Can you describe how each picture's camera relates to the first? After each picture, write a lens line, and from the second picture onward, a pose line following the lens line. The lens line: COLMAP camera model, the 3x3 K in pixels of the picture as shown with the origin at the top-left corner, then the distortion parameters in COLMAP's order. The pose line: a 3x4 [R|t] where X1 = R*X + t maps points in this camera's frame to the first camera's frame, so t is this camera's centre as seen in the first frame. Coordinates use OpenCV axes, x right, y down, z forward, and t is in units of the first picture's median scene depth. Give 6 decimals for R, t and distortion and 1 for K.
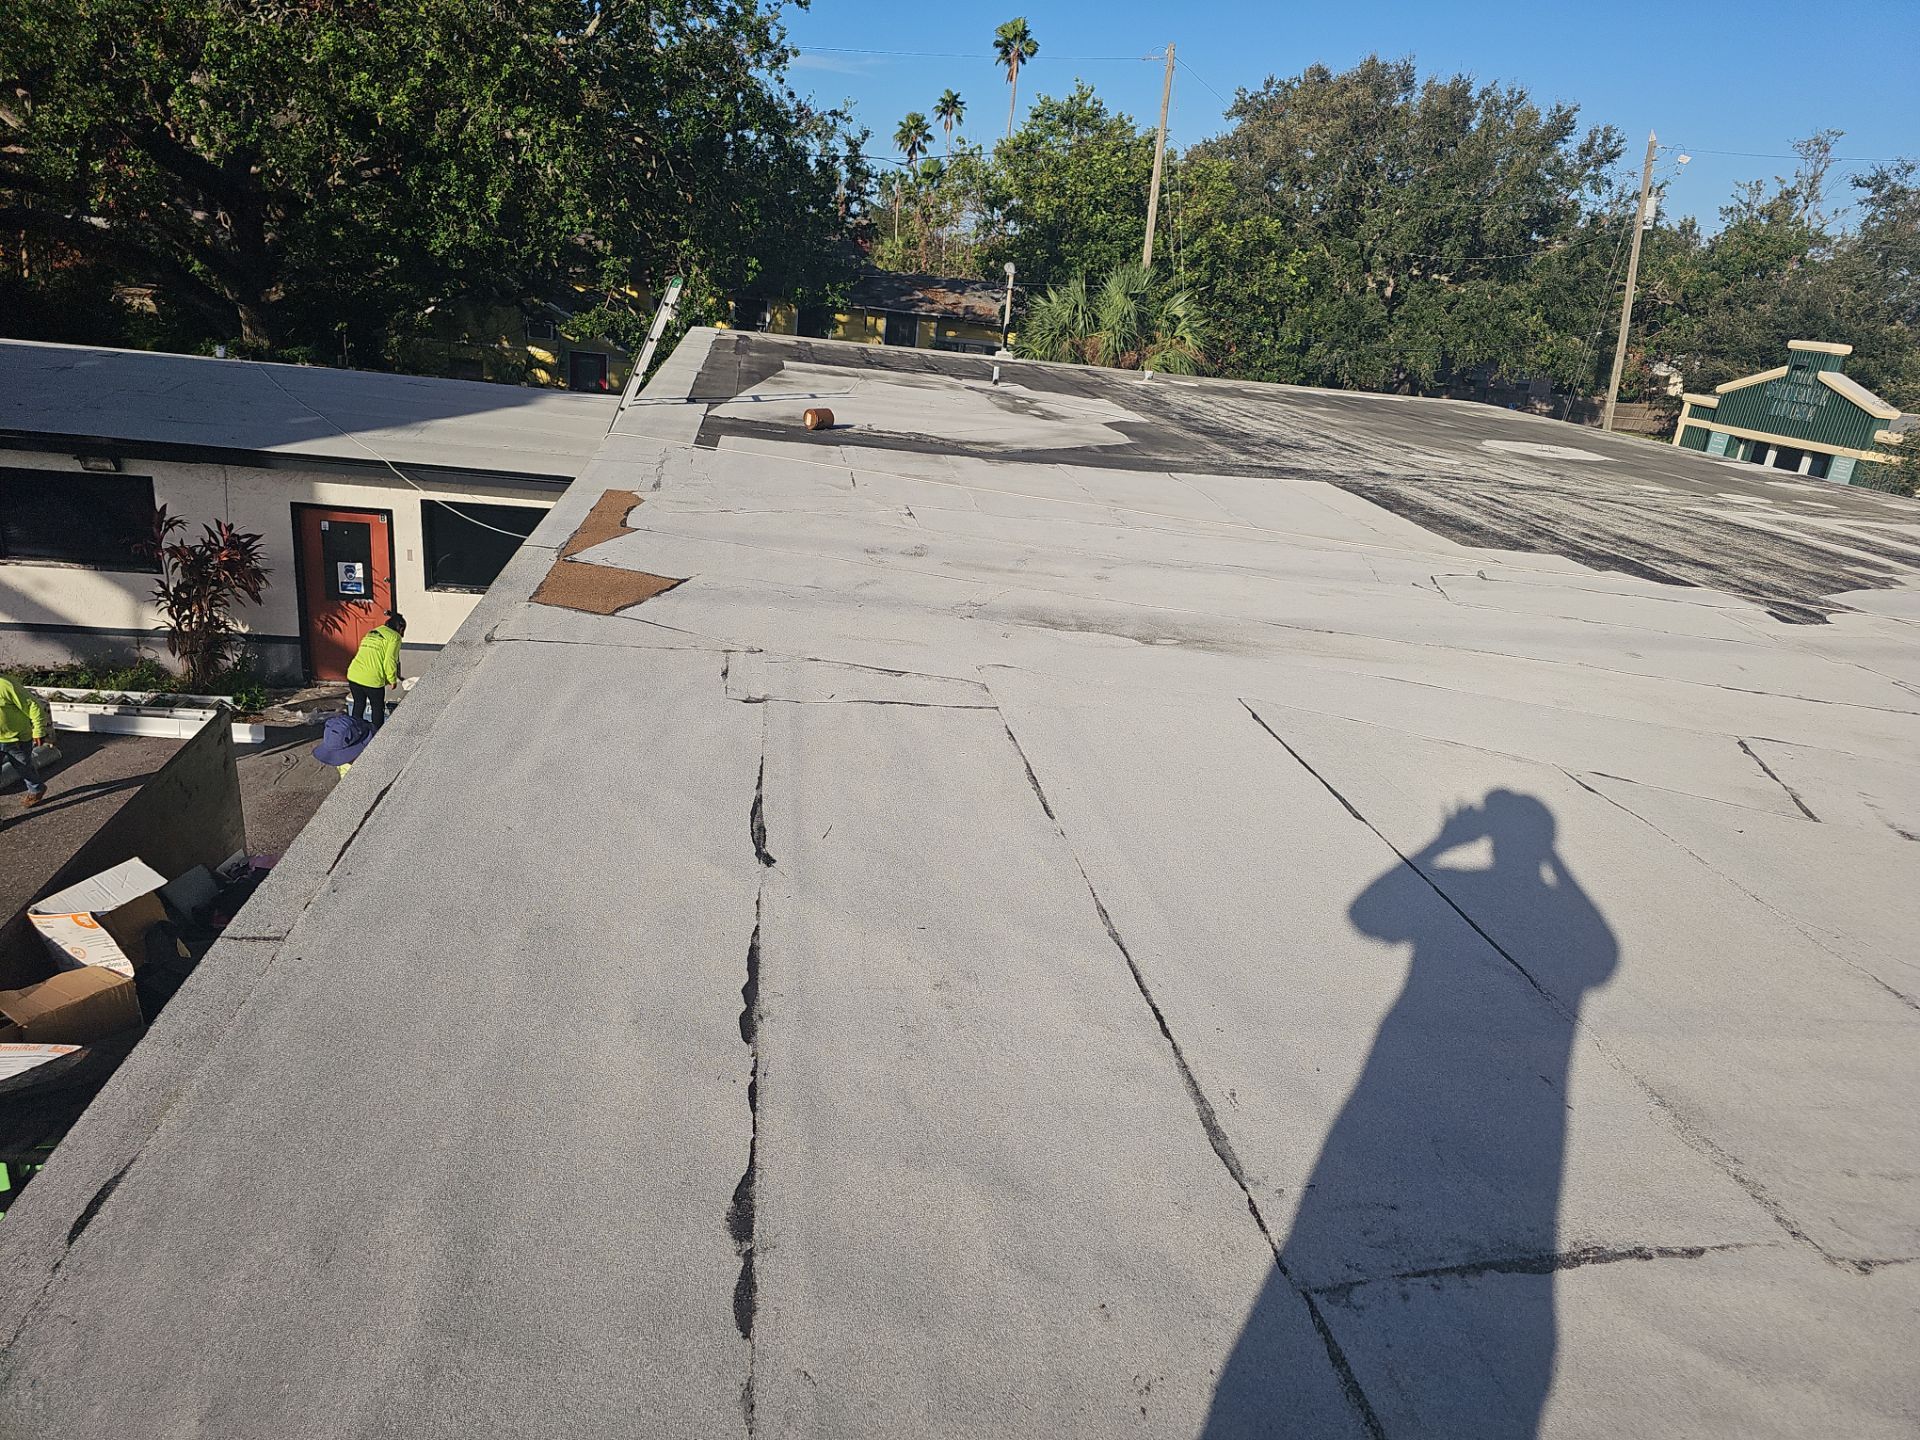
lens RADIAL K [[1285.8, 0, 960.0], [0, 1285.8, 720.0], [0, 0, 1]] dist [0.055023, -0.038711]
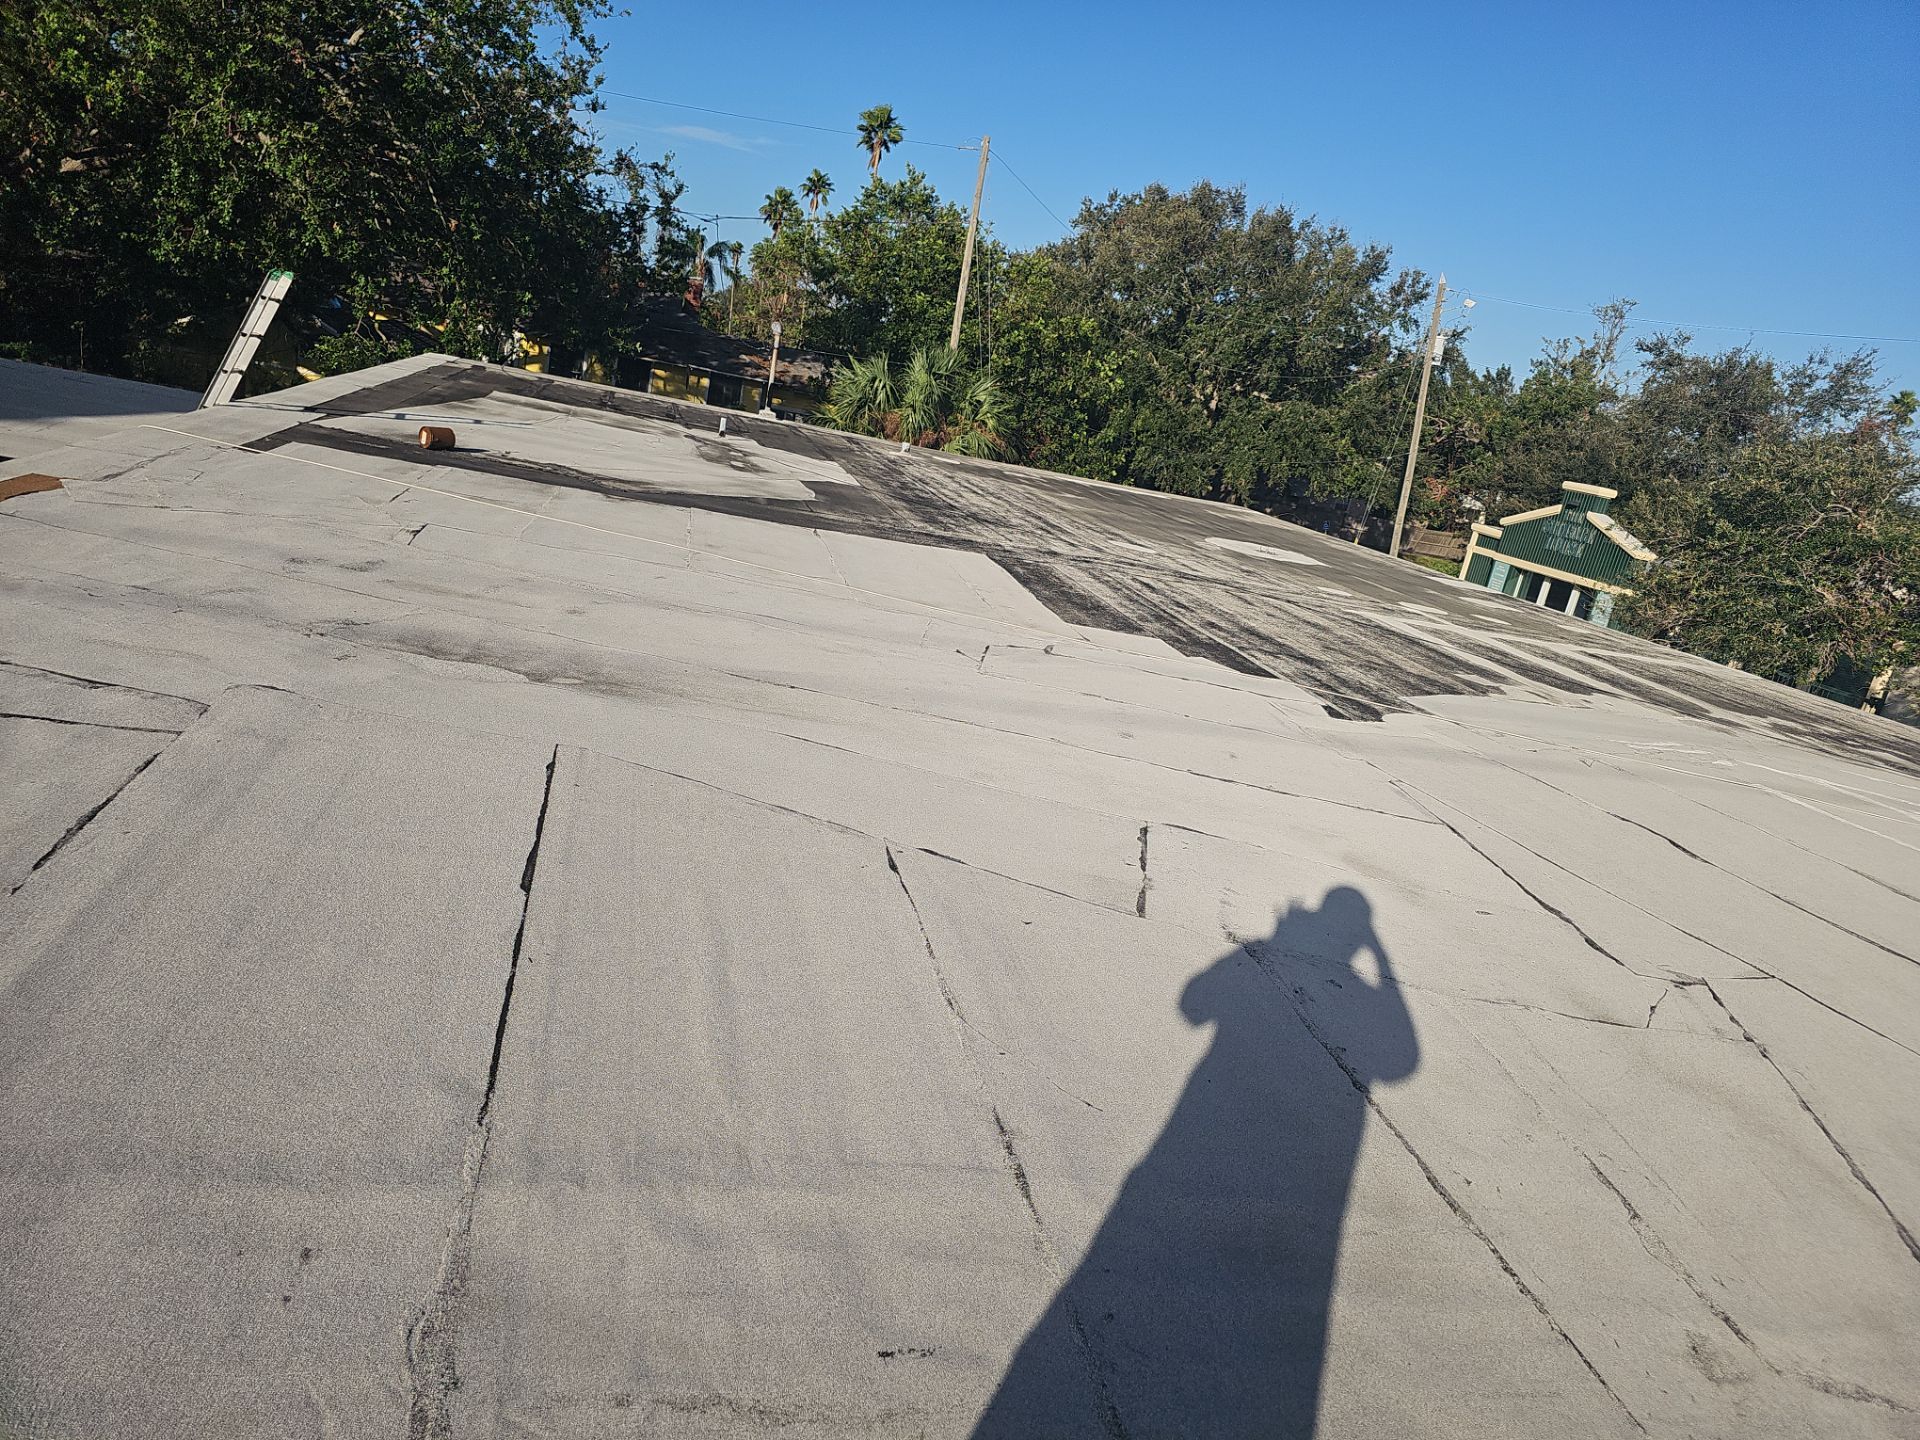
lens RADIAL K [[1256.4, 0, 967.0], [0, 1256.4, 757.2], [0, 0, 1]] dist [0.071125, -0.056448]
pose [[0.991965, 0.060889, 0.110892, 0.046703], [-0.057561, 0.997797, -0.032970, 0.000415], [-0.112655, 0.026322, 0.993285, 0.016375]]
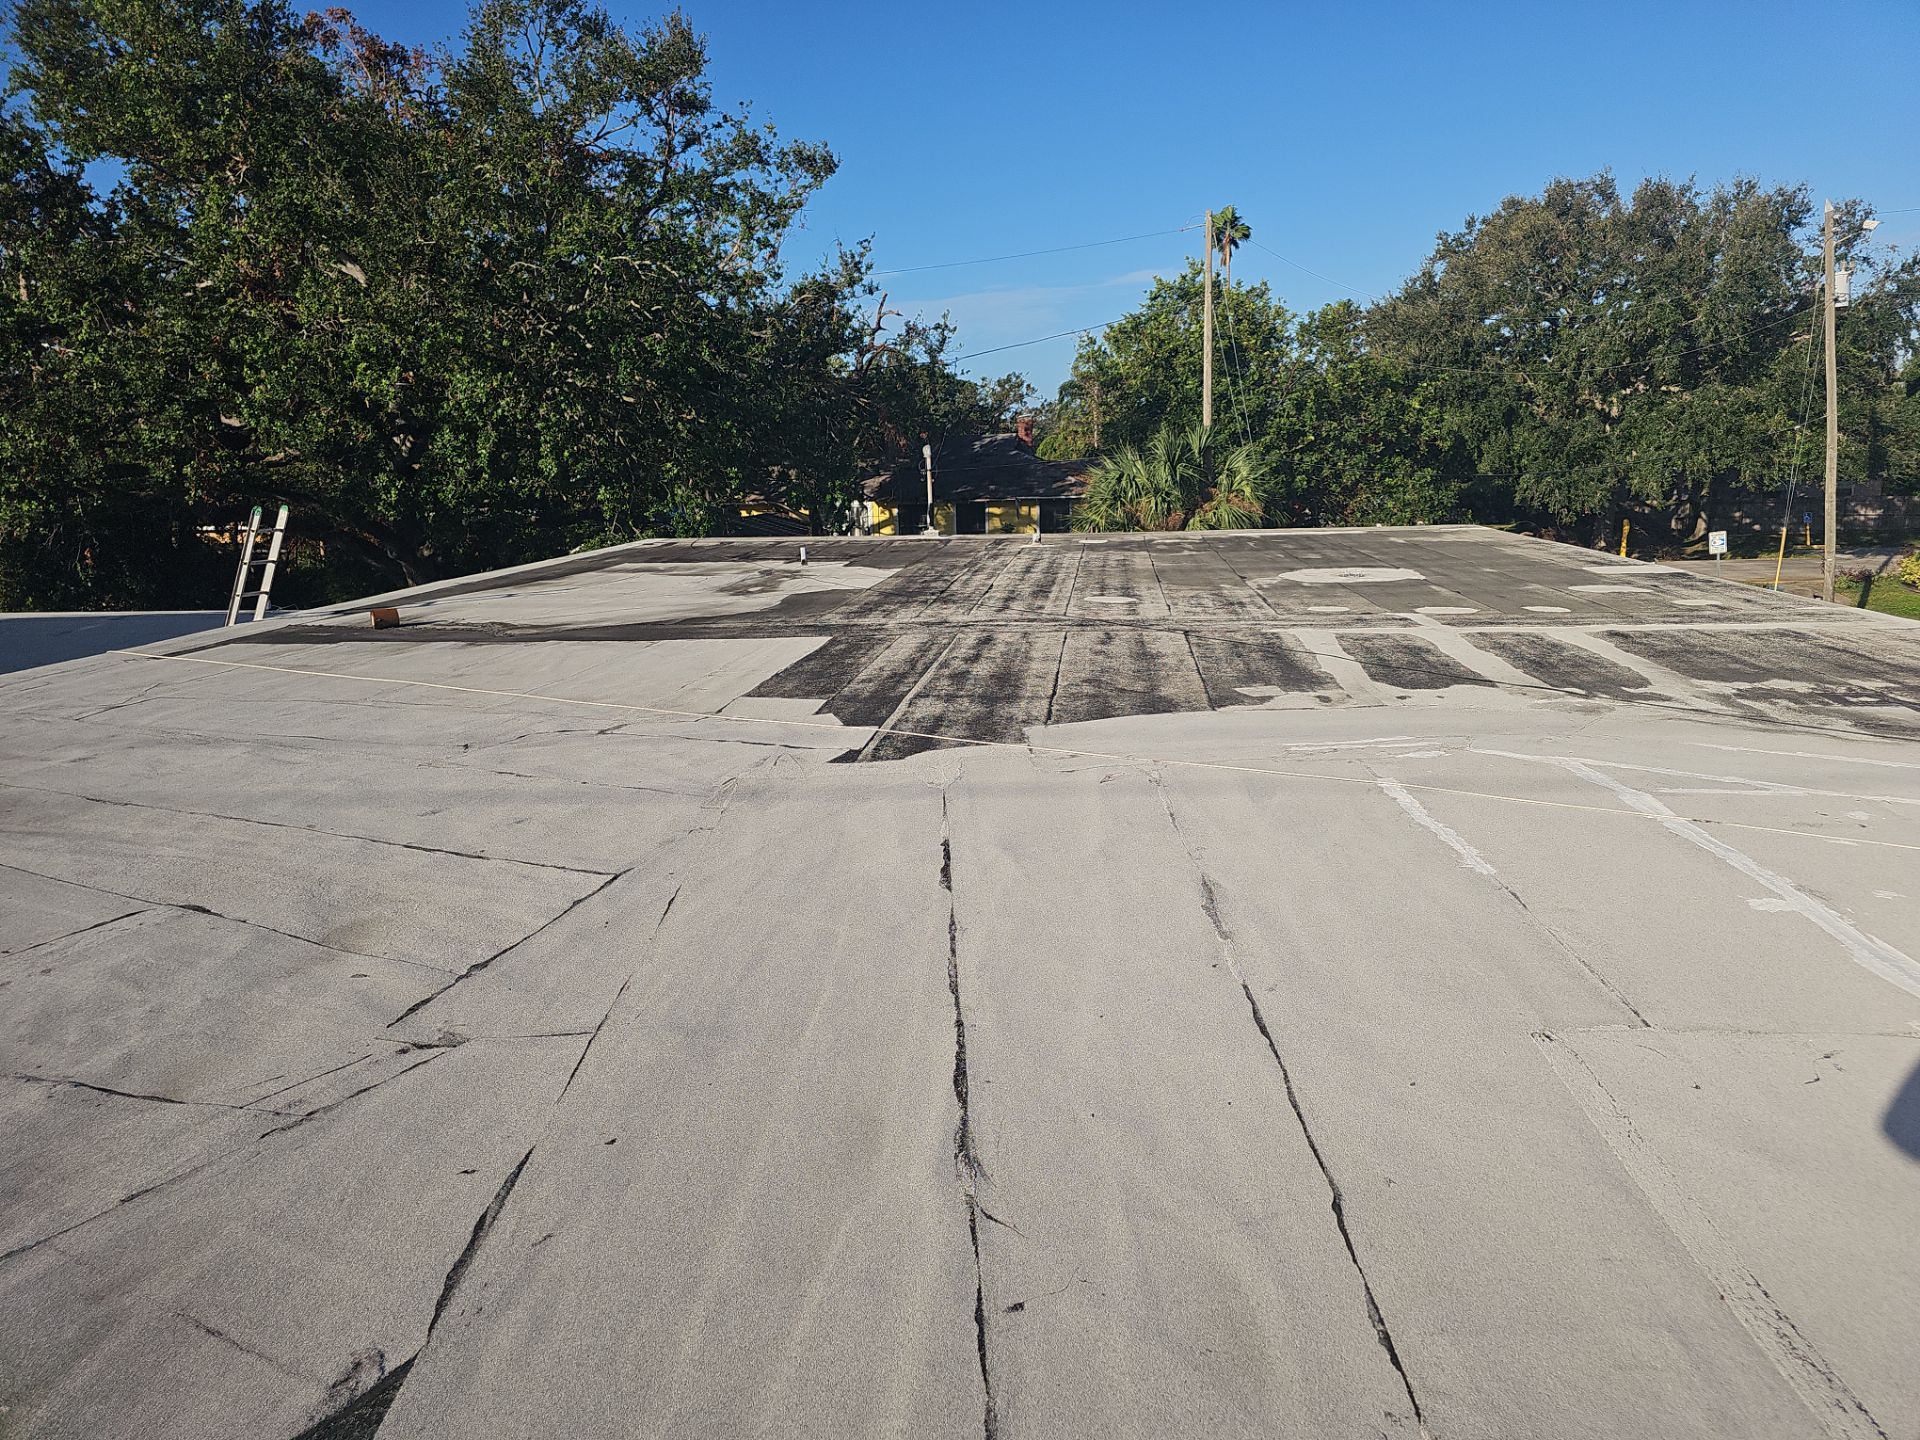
lens RADIAL K [[1256.4, 0, 967.0], [0, 1256.4, 757.2], [0, 0, 1]] dist [0.071125, -0.056448]
pose [[0.957909, -0.061955, -0.280308, 0.165815], [0.030905, 0.993015, -0.113869, 0.004220], [0.285404, 0.100413, 0.953132, 0.037066]]
